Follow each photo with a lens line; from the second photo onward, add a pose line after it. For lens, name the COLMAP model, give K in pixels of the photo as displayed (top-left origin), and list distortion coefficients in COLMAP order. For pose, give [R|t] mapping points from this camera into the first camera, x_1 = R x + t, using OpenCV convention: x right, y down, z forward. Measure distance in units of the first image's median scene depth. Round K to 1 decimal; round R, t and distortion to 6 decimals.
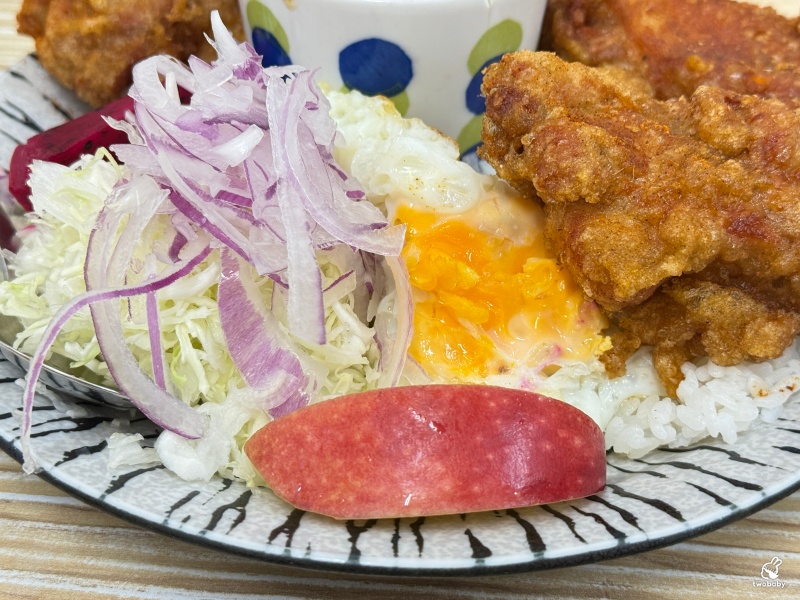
lens RADIAL K [[1260.6, 0, 400.0], [0, 1260.6, 300.0], [0, 0, 1]] dist [0.261798, -0.766111]
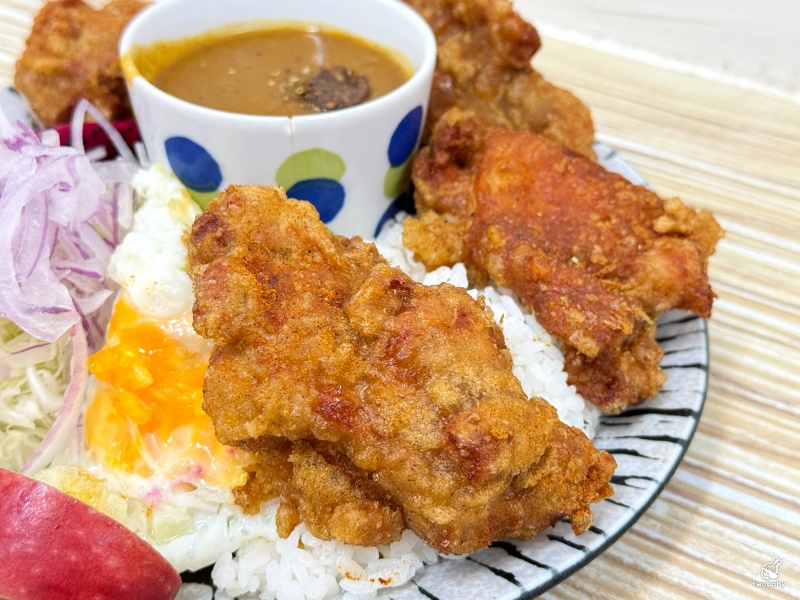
lens RADIAL K [[1260.6, 0, 400.0], [0, 1260.6, 300.0], [0, 0, 1]] dist [0.261798, -0.766111]
pose [[0.897573, 0.269160, -0.349163, 0.596740], [-0.266555, 0.962163, 0.056488, -0.197428], [0.351156, 0.042369, 0.935358, 0.075322]]
